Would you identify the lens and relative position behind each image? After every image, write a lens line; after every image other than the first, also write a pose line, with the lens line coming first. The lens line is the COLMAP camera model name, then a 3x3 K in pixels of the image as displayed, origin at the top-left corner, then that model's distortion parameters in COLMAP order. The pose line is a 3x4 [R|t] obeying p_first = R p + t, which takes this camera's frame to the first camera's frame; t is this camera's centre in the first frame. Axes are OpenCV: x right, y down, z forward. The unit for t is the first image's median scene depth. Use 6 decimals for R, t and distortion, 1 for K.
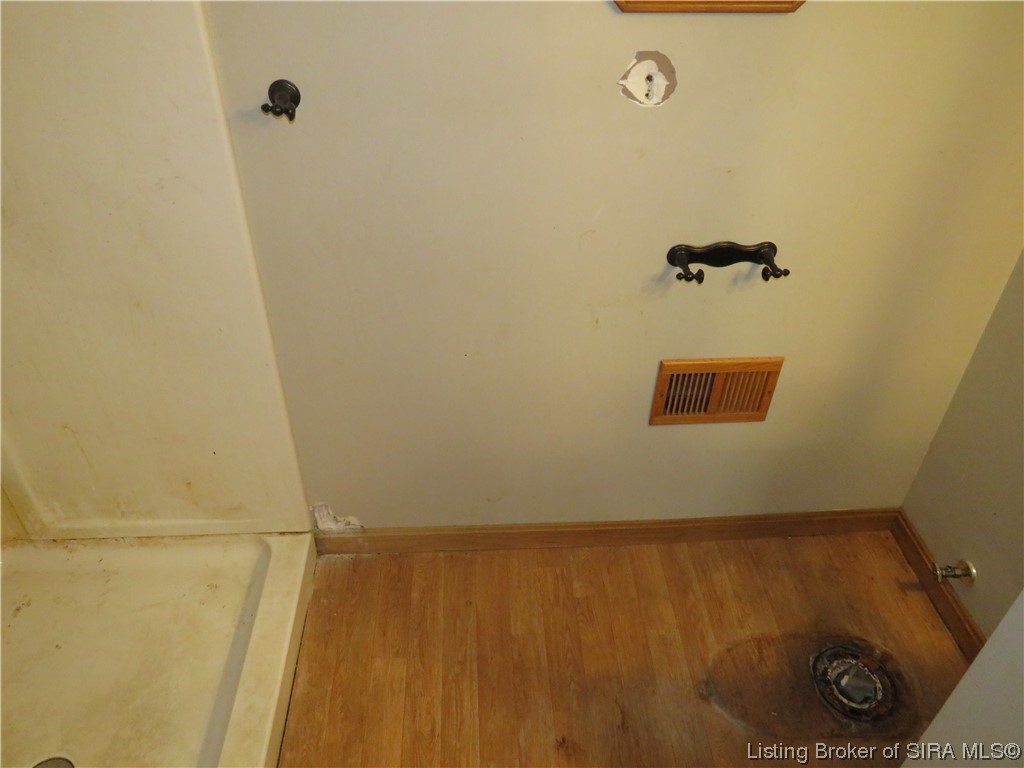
lens RADIAL K [[721.3, 0, 508.4], [0, 721.3, 383.0], [0, 0, 1]] dist [-0.039576, 0.015625]
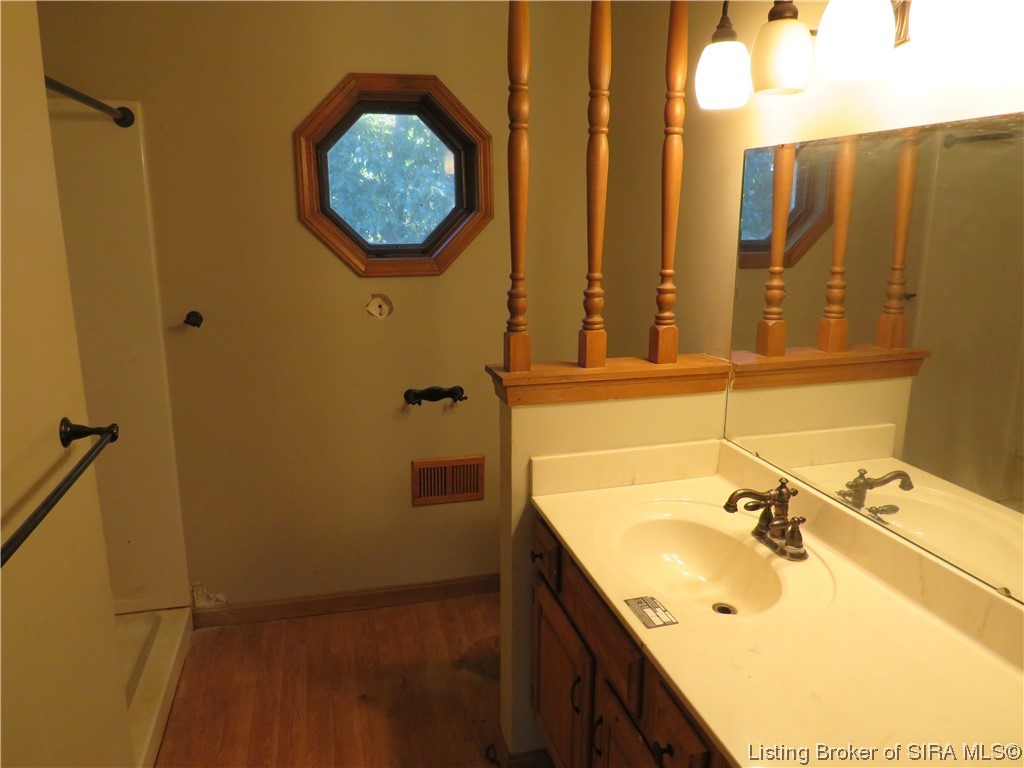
lens RADIAL K [[721.3, 0, 512.0], [0, 721.3, 383.9], [0, 0, 1]] dist [-0.039576, 0.015625]
pose [[0.979830, -0.053197, 0.192622, 0.119803], [0.125376, 0.914248, -0.385269, 0.479468], [-0.155609, 0.401648, 0.902477, -0.647399]]
